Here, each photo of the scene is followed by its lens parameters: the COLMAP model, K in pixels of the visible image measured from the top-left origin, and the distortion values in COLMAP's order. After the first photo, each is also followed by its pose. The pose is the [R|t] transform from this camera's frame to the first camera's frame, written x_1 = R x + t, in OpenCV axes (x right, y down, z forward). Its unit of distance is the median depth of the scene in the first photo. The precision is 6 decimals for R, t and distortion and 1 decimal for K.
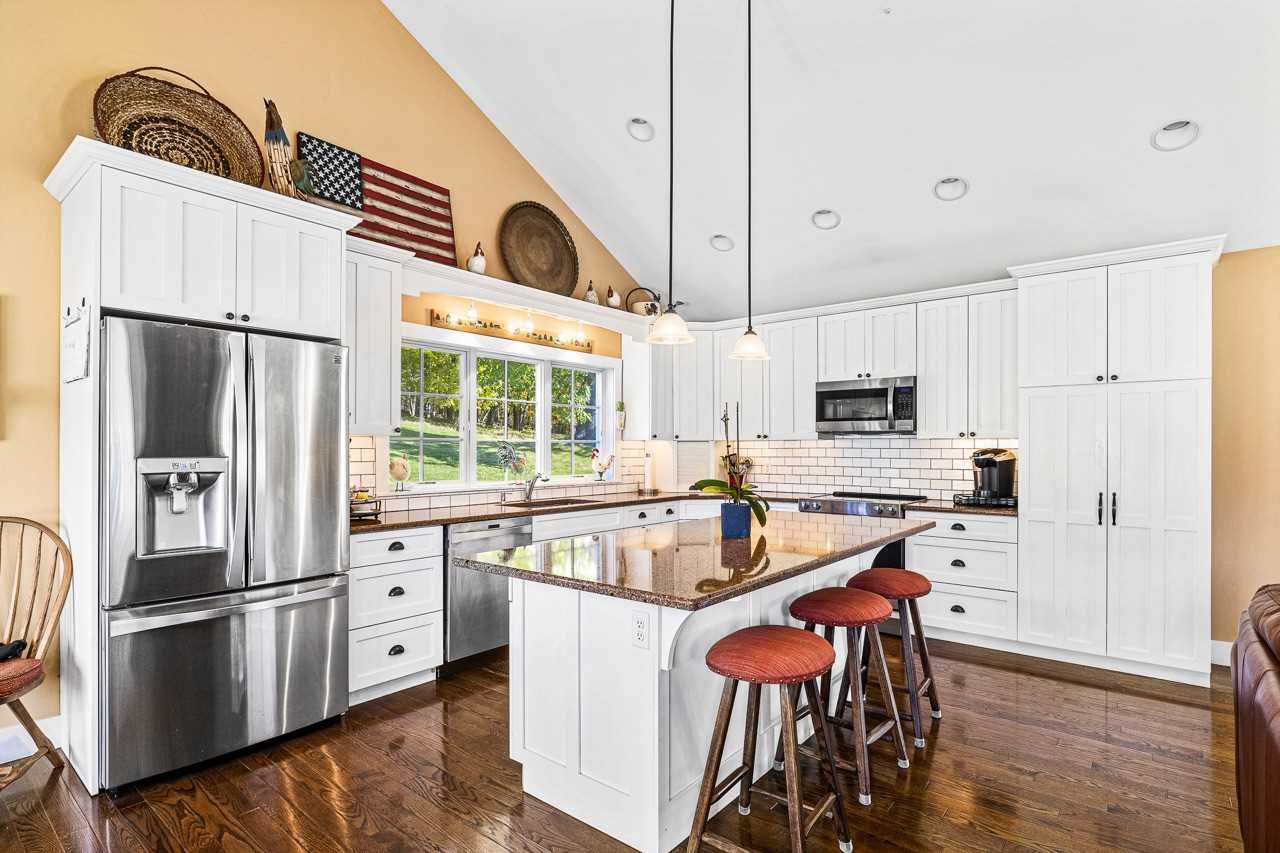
lens RADIAL K [[631.0, 0, 637.4], [0, 631.0, 445.0], [0, 0, 1]] dist [-0.002821, 0.001654]
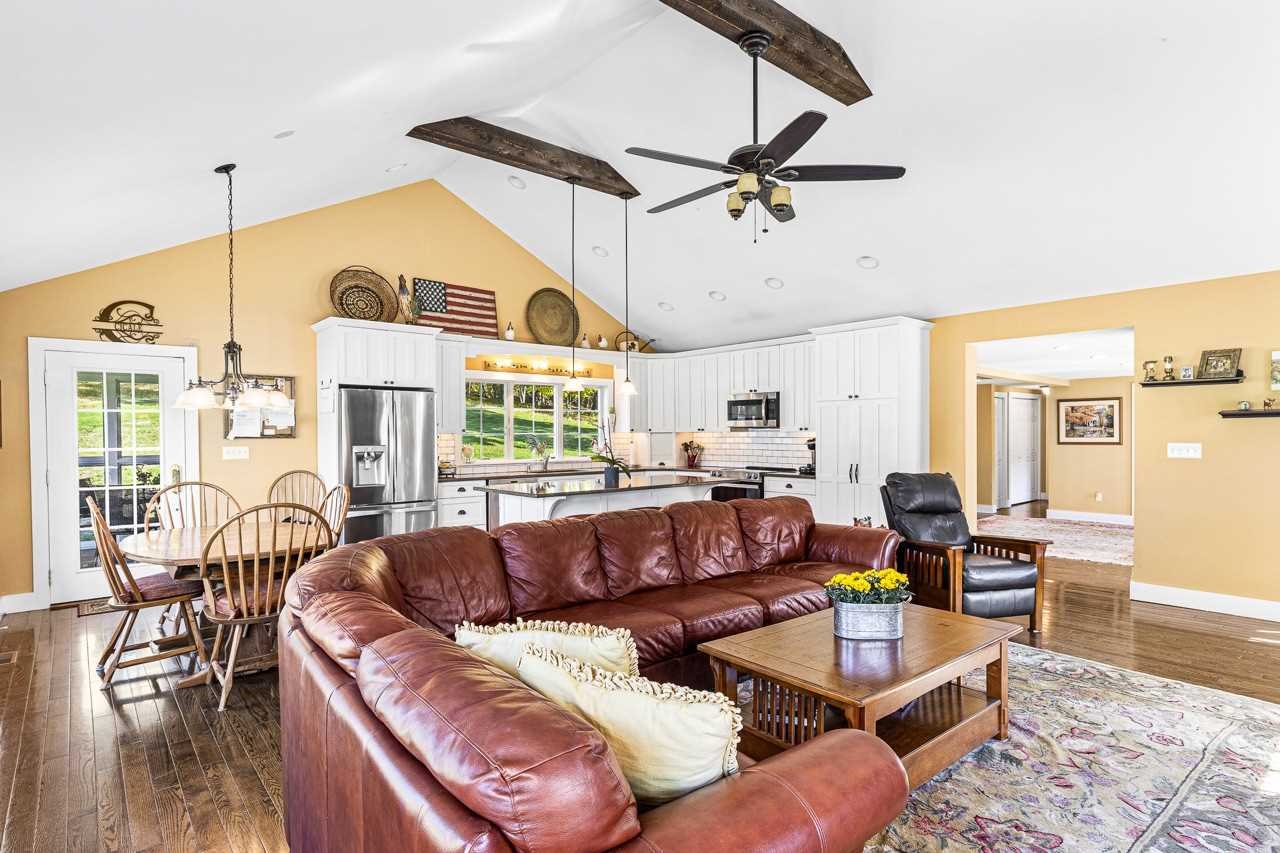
lens RADIAL K [[664.1, 0, 642.1], [0, 664.1, 434.9], [0, 0, 1]] dist [0.006381, 0.001173]
pose [[0.984624, -0.006418, -0.174568, 0.427083], [0.007863, 0.999940, 0.007590, -0.018036], [0.174508, -0.008846, 0.984616, -0.754368]]
